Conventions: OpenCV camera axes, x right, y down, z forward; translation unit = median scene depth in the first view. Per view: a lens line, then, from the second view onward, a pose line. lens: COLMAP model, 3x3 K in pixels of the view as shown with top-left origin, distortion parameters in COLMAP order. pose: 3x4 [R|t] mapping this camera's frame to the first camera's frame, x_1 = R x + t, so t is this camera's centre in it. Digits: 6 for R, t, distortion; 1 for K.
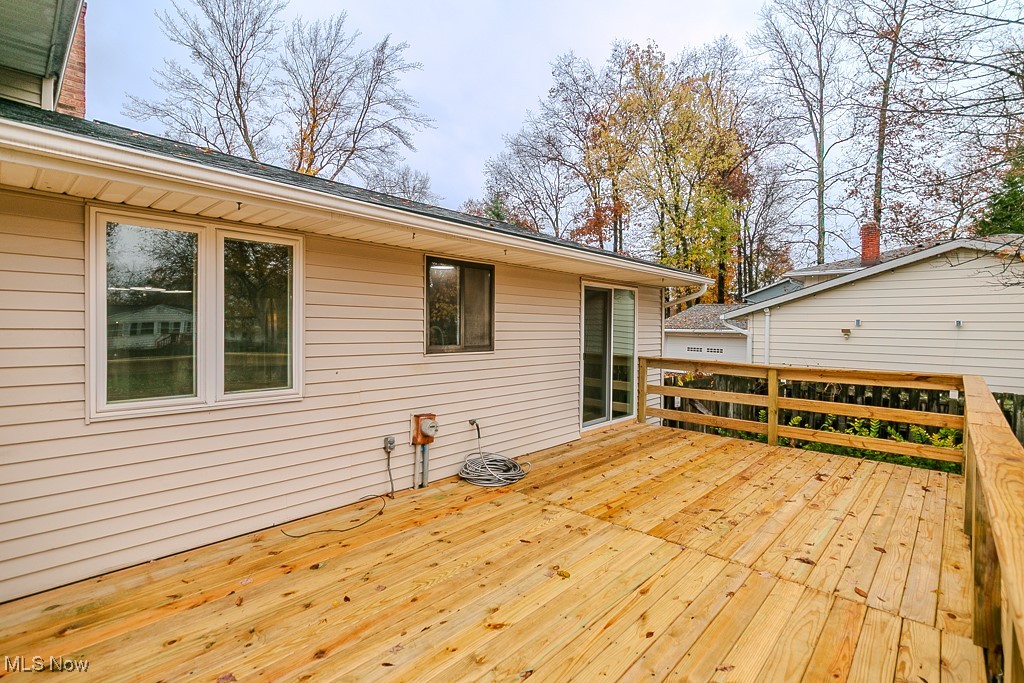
lens RADIAL K [[479.3, 0, 512.0], [0, 479.3, 341.5], [0, 0, 1]] dist [-0.025038, -0.000048]
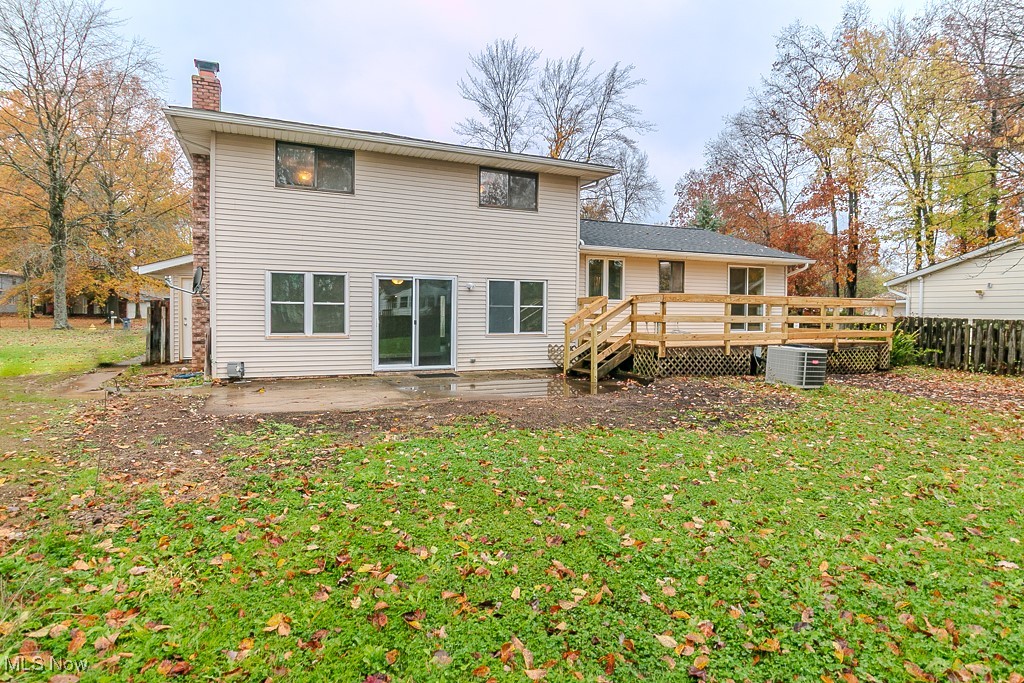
lens RADIAL K [[569.4, 0, 512.0], [0, 569.4, 341.5], [0, 0, 1]] dist [-0.004206, -0.001290]
pose [[0.922517, 0.013407, -0.385722, 0.058530], [-0.007693, 0.999837, 0.016354, 0.046084], [0.385879, -0.012120, 0.922470, -0.435711]]
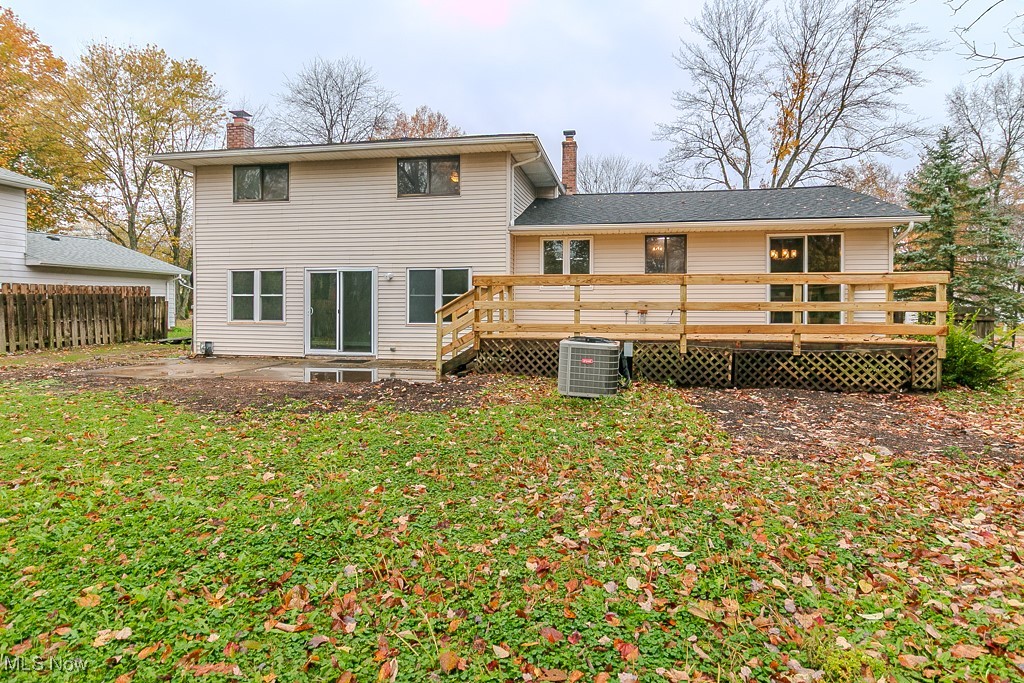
lens RADIAL K [[583.1, 0, 510.8], [0, 583.1, 317.9], [0, 0, 1]] dist [0.019480, -0.000316]
pose [[0.531381, 0.001876, -0.847131, 0.319611], [-0.020822, 0.999724, -0.010847, 0.046872], [0.846877, 0.023403, 0.531274, -0.188207]]
